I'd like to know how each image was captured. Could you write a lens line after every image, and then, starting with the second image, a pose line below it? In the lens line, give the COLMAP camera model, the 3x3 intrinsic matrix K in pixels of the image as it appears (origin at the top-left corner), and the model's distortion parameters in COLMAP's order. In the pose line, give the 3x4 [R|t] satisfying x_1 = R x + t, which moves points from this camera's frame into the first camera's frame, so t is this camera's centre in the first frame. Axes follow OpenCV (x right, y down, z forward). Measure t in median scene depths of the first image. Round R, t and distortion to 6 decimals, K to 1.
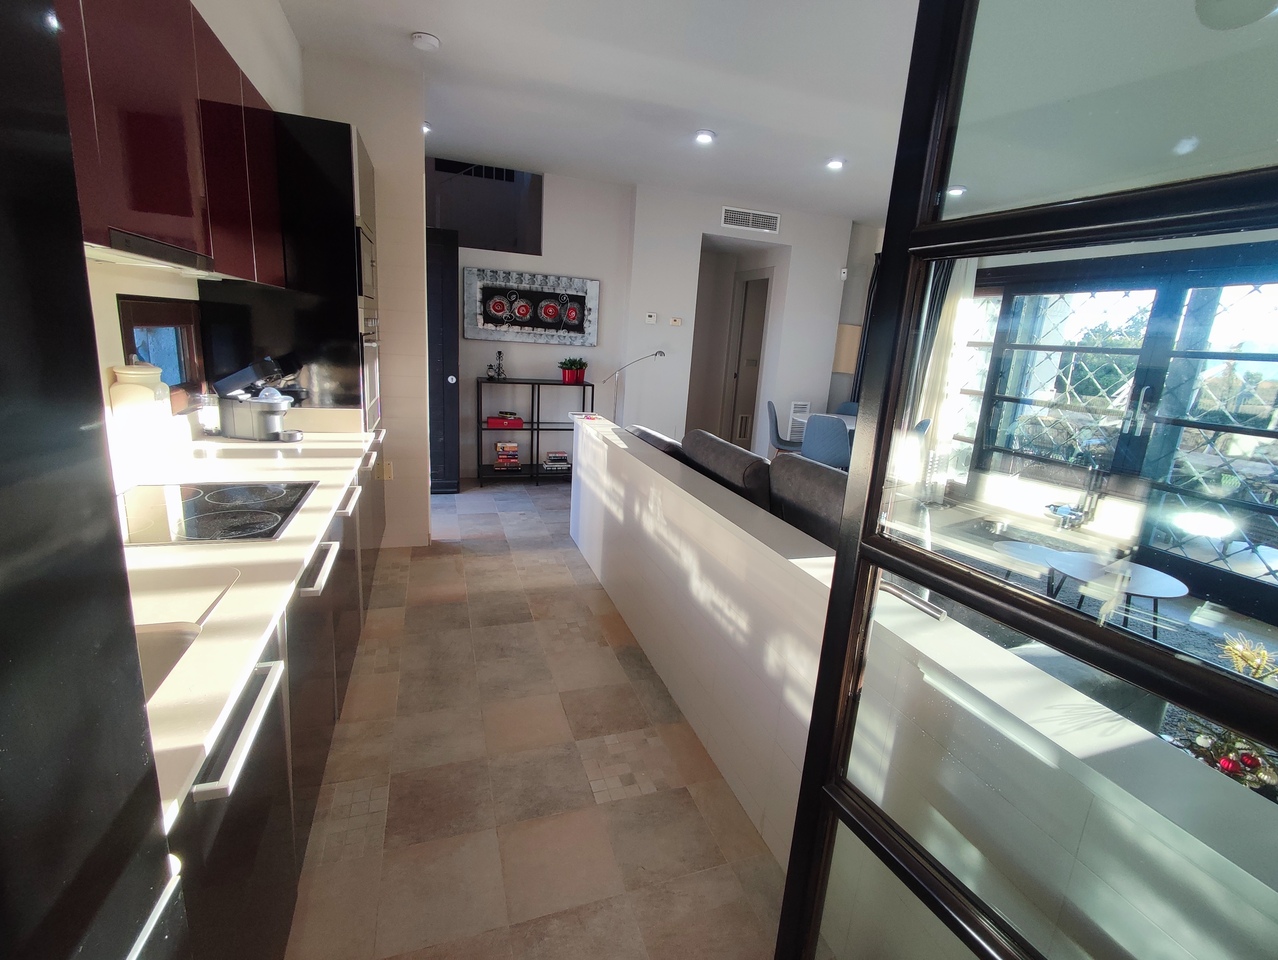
lens RADIAL K [[583.5, 0, 649.0], [0, 583.5, 476.8], [0, 0, 1]] dist [-0.002963, -0.002830]
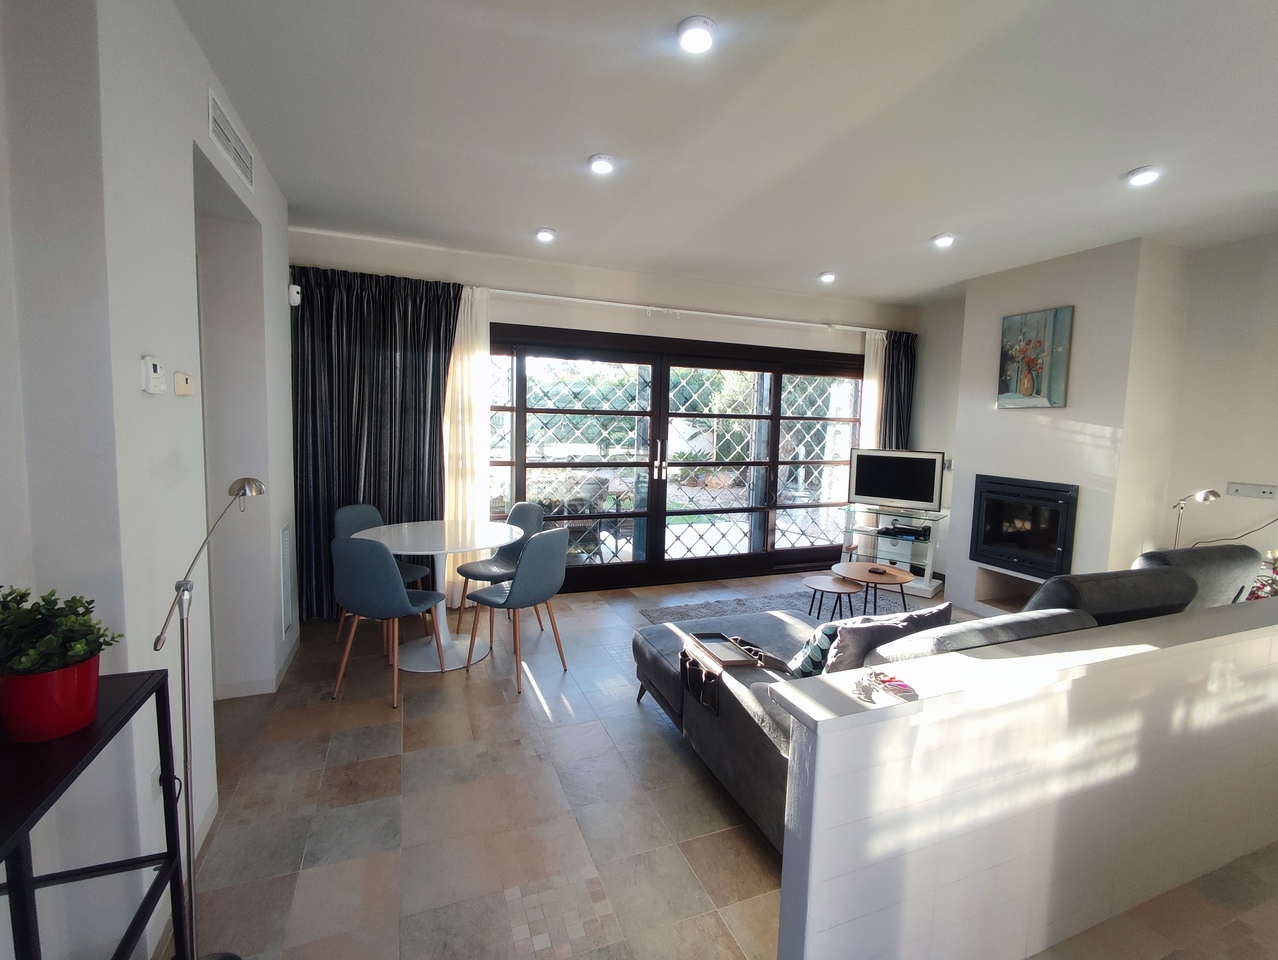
lens RADIAL K [[583.5, 0, 652.6], [0, 583.5, 469.8], [0, 0, 1]] dist [-0.002963, -0.002830]
pose [[-0.042182, -0.154694, 0.987062, -0.487103], [0.204761, 0.965632, 0.160086, -0.357581], [-0.977903, 0.208864, -0.009057, 1.237512]]
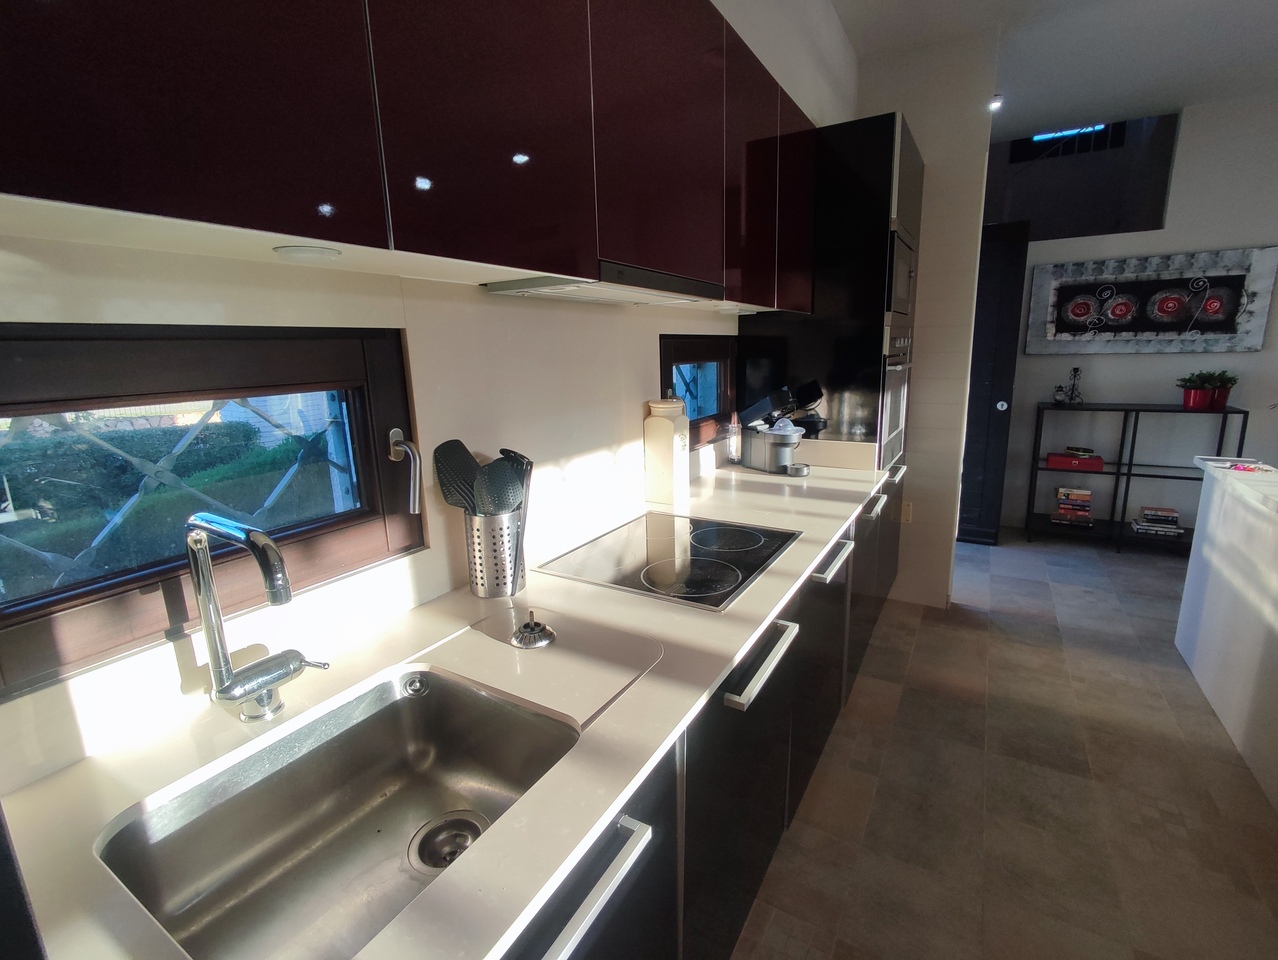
lens RADIAL K [[583.5, 0, 646.6], [0, 583.5, 469.6], [0, 0, 1]] dist [-0.002963, -0.002830]
pose [[0.640843, 0.072552, -0.764236, -0.040679], [-0.113684, 0.993516, -0.001009, -0.030623], [0.759207, 0.087528, 0.644936, 0.153675]]
